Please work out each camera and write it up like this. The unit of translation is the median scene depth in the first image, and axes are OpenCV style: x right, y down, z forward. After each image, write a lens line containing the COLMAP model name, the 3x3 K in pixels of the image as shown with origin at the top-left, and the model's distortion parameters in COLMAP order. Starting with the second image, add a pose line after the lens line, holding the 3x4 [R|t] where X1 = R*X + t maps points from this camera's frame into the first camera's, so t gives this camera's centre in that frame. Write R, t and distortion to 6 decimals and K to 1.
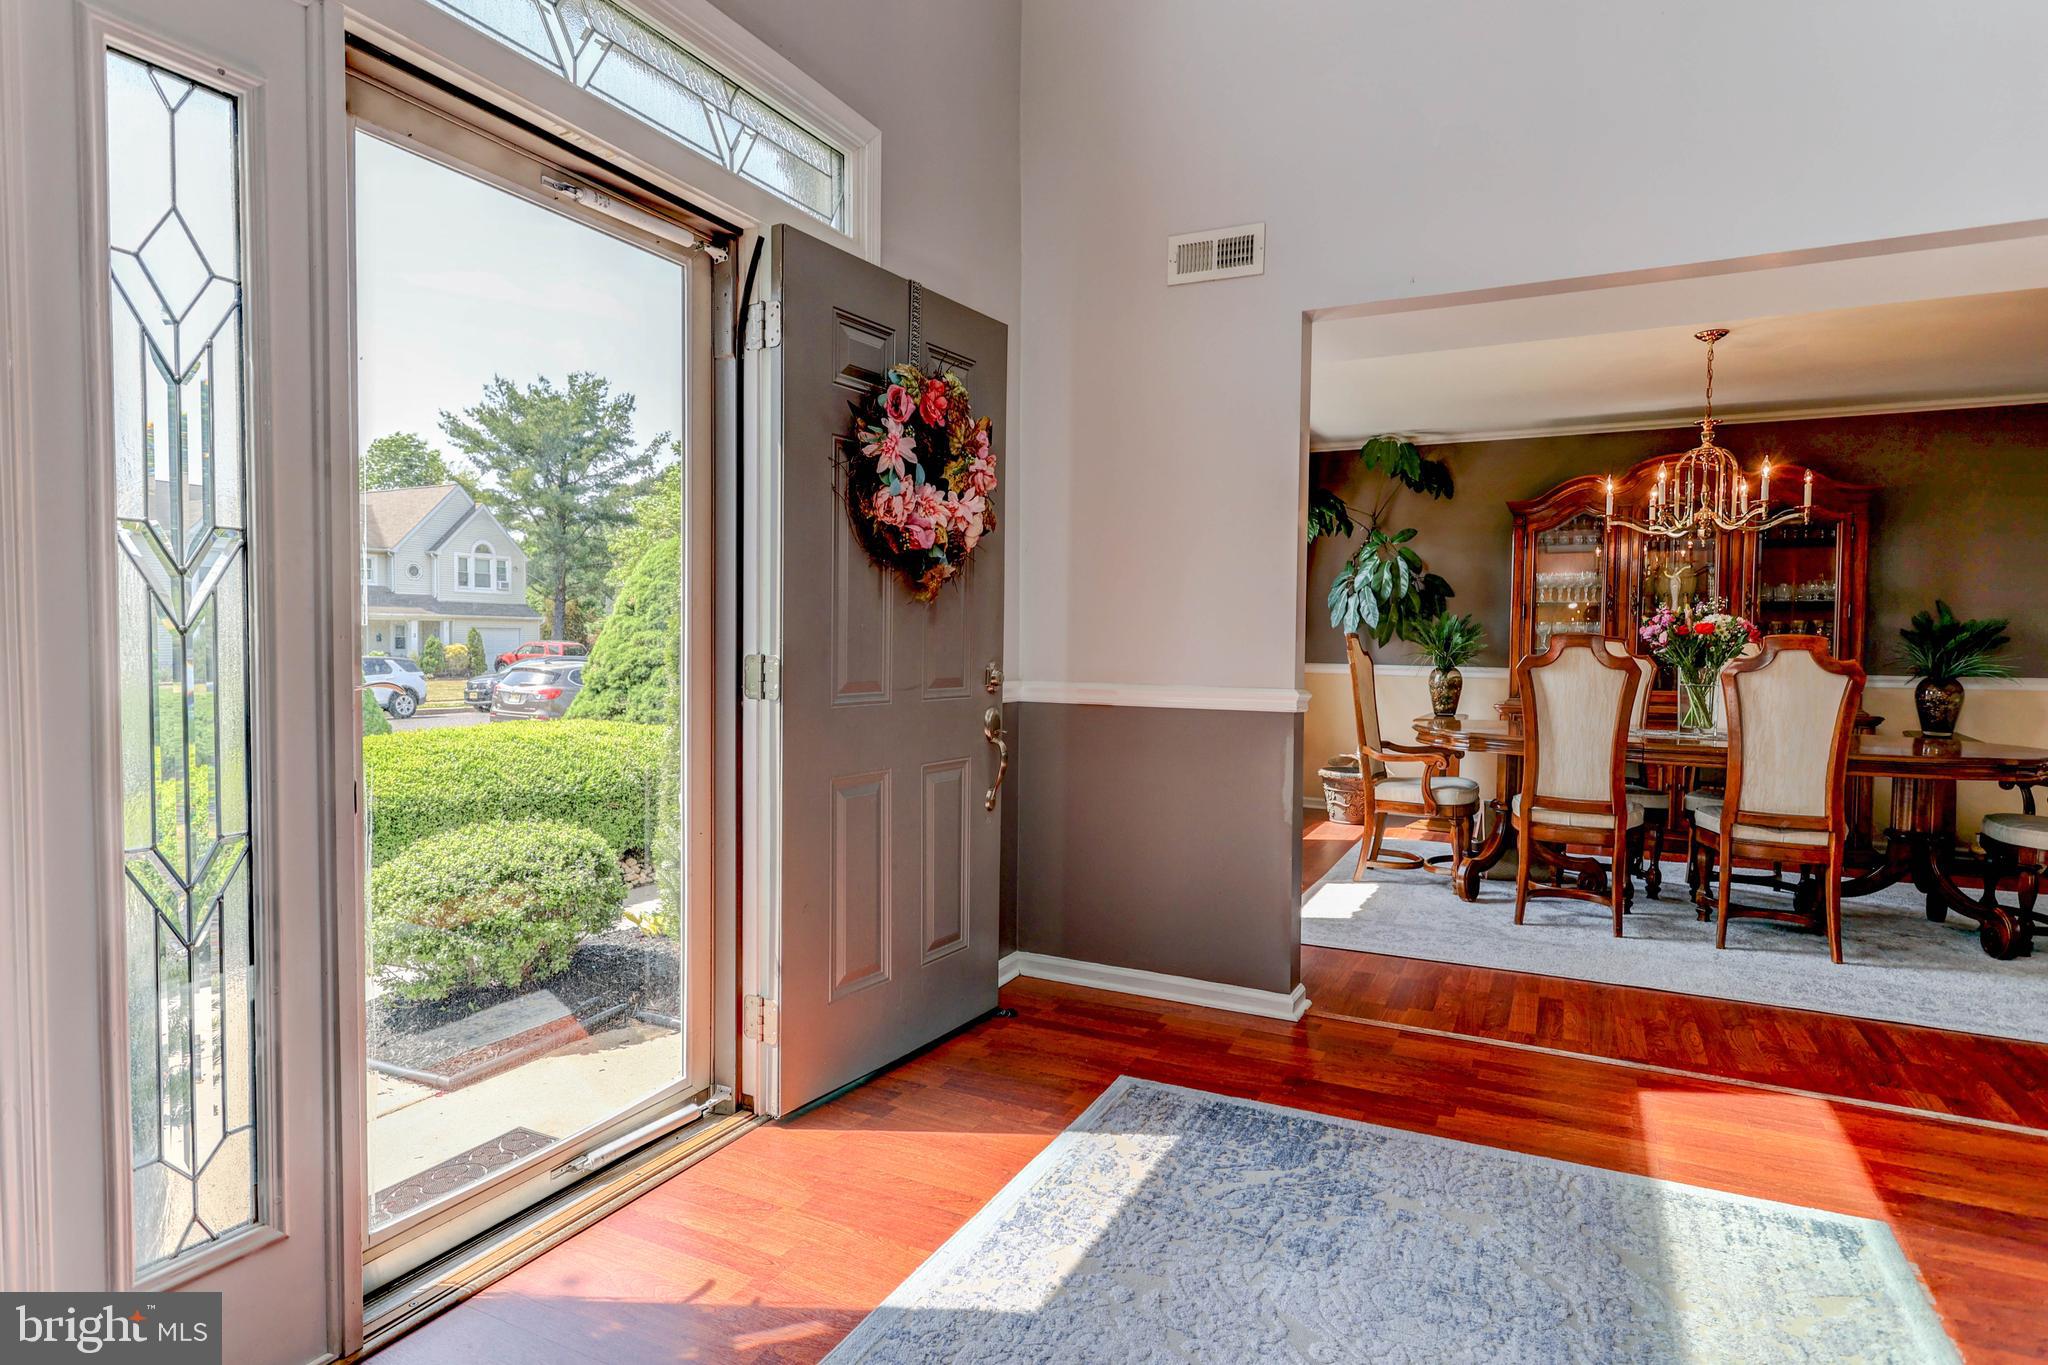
lens RADIAL K [[1101.3, 0, 1021.5], [0, 1101.3, 678.6], [0, 0, 1]] dist [0.003242, 0.000611]
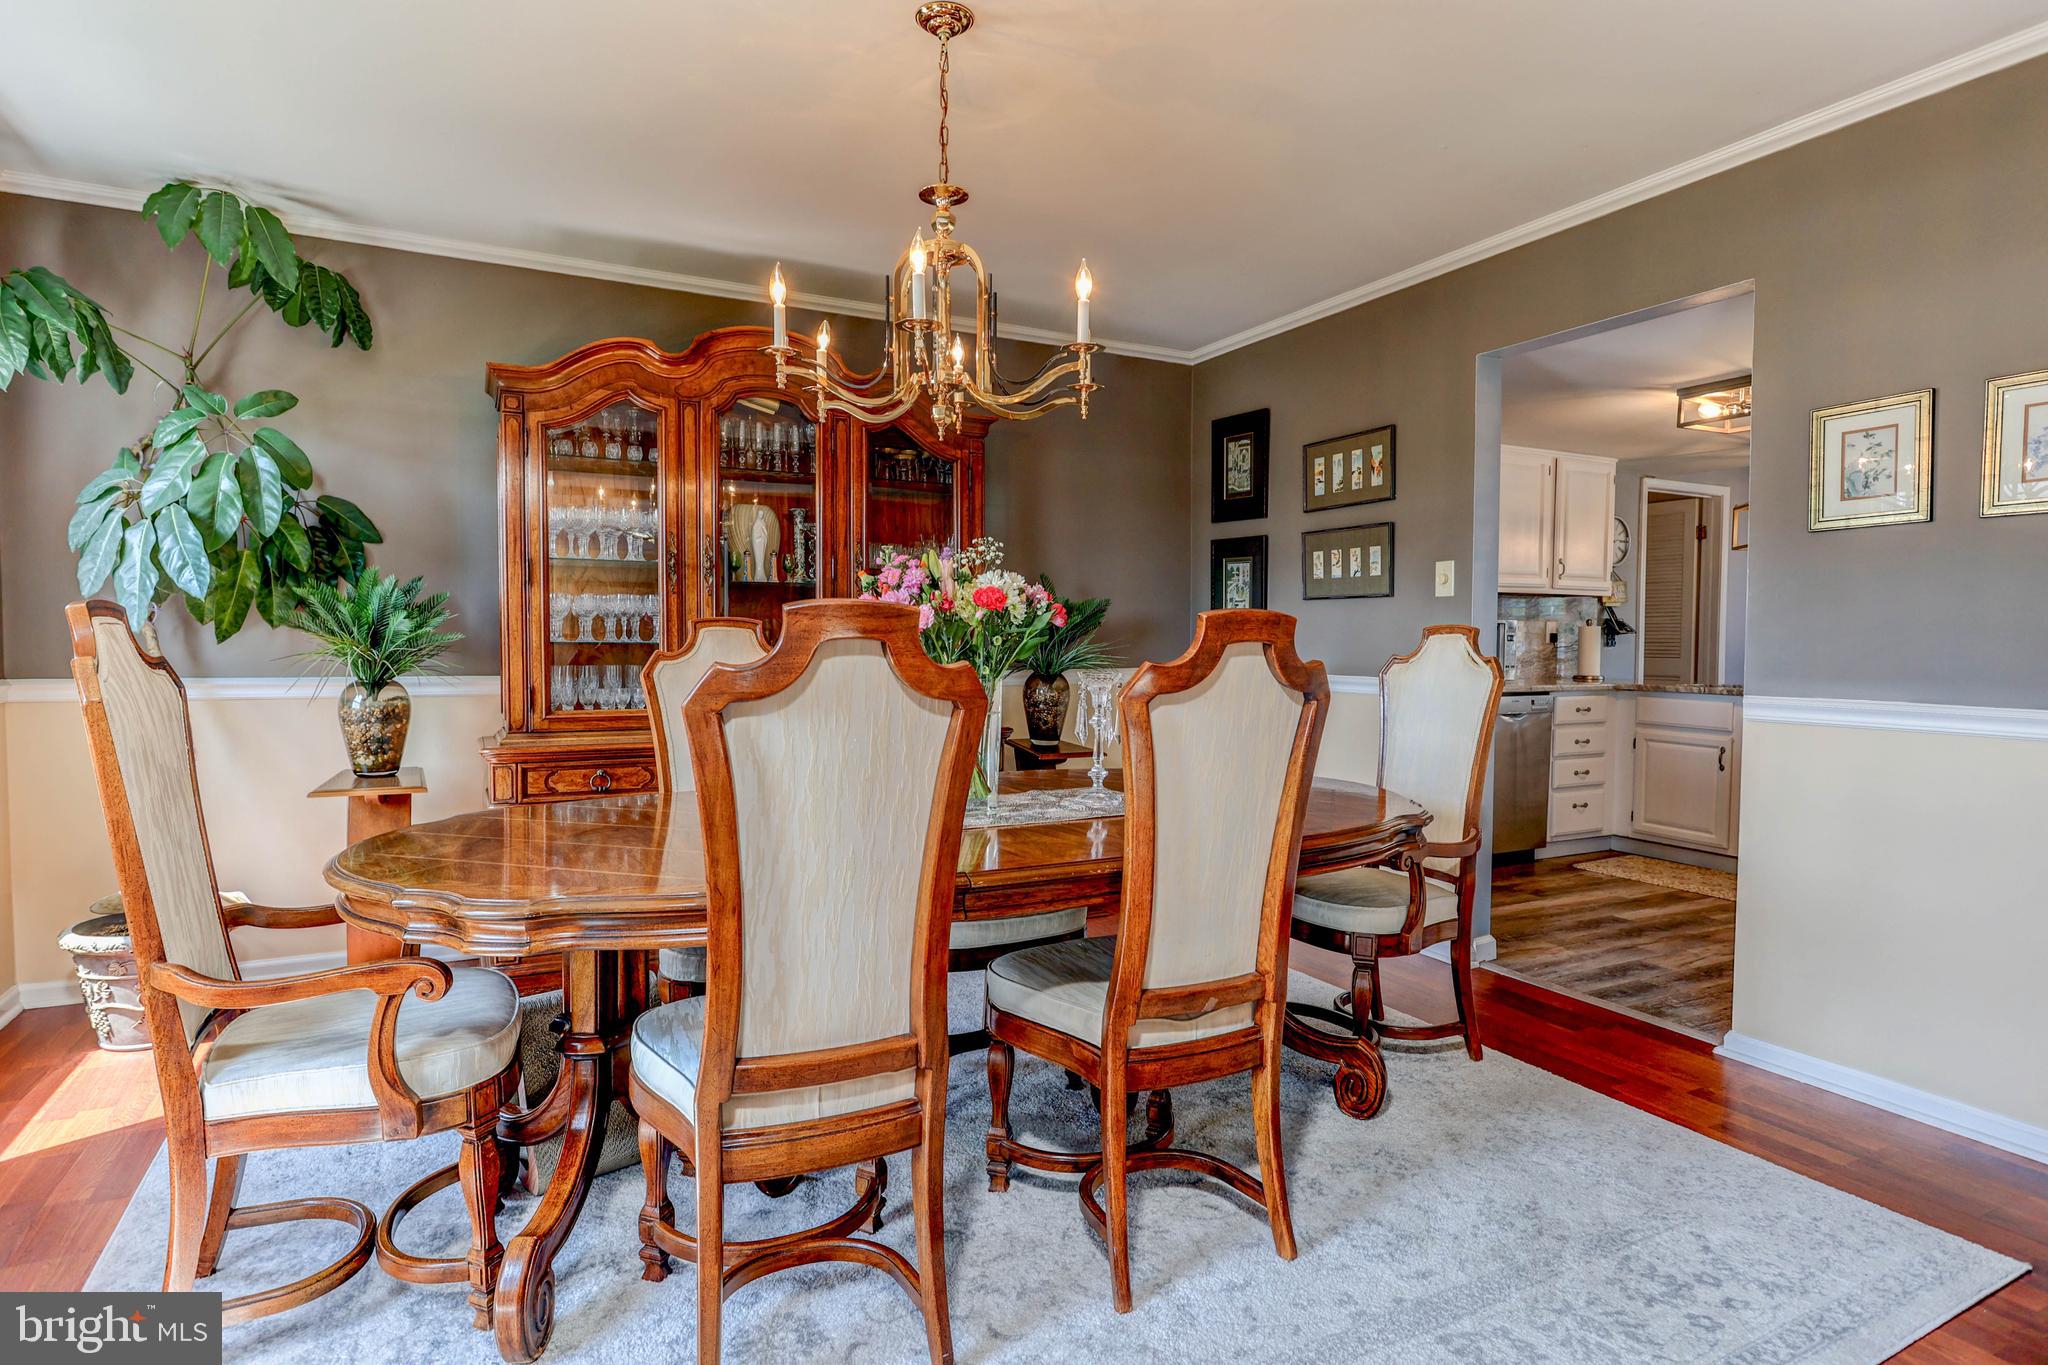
lens RADIAL K [[1101.3, 0, 1022.8], [0, 1101.3, 676.7], [0, 0, 1]] dist [0.003242, 0.000611]
pose [[0.595225, -0.038602, 0.802631, 0.157595], [0.030998, 0.999205, 0.025068, -0.015132], [-0.802961, 0.009959, 0.595948, 0.463193]]
